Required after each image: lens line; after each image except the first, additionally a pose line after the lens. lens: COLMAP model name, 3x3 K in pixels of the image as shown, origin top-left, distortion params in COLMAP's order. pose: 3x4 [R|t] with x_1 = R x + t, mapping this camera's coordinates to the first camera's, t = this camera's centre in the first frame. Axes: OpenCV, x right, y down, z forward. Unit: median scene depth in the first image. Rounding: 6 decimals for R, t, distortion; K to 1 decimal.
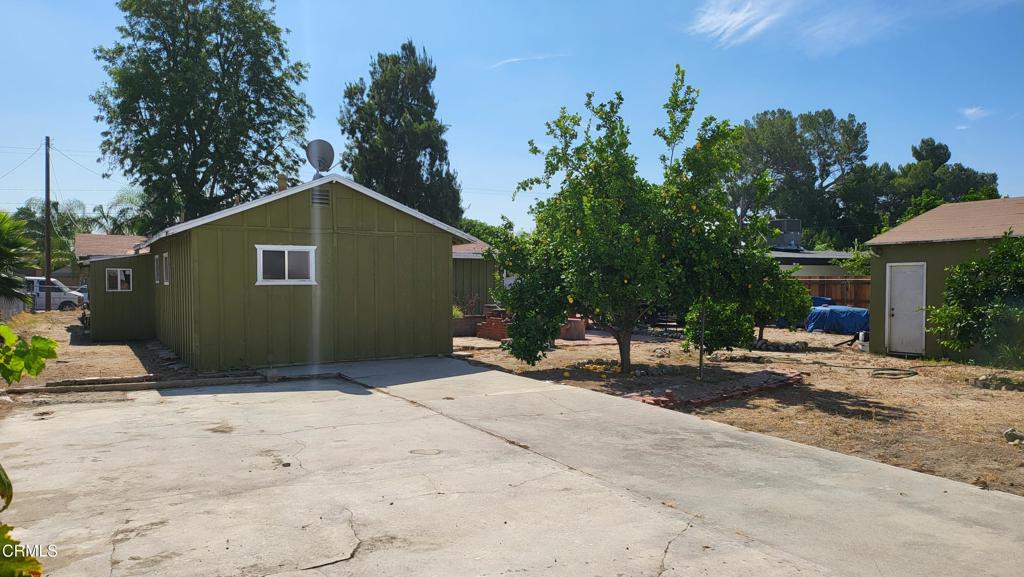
lens RADIAL K [[695.1, 0, 510.3], [0, 695.1, 293.0], [0, 0, 1]] dist [0.037033, -0.046461]
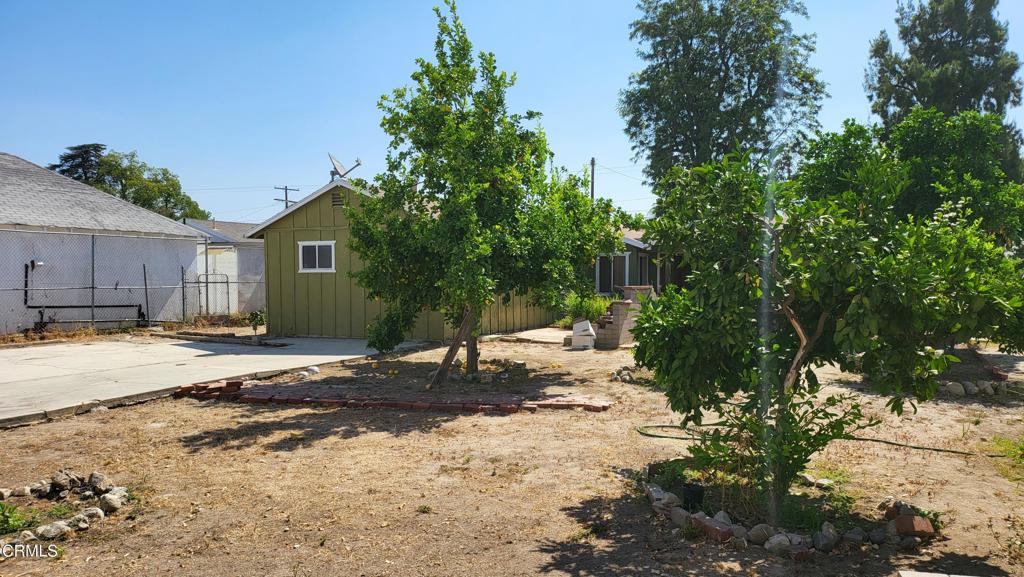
lens RADIAL K [[695.1, 0, 512.5], [0, 695.1, 285.6], [0, 0, 1]] dist [0.037033, -0.046461]
pose [[0.563958, 0.010573, -0.825736, 0.863107], [-0.009154, 0.999937, 0.006552, 0.000512], [0.825752, 0.003864, 0.564019, 0.549205]]
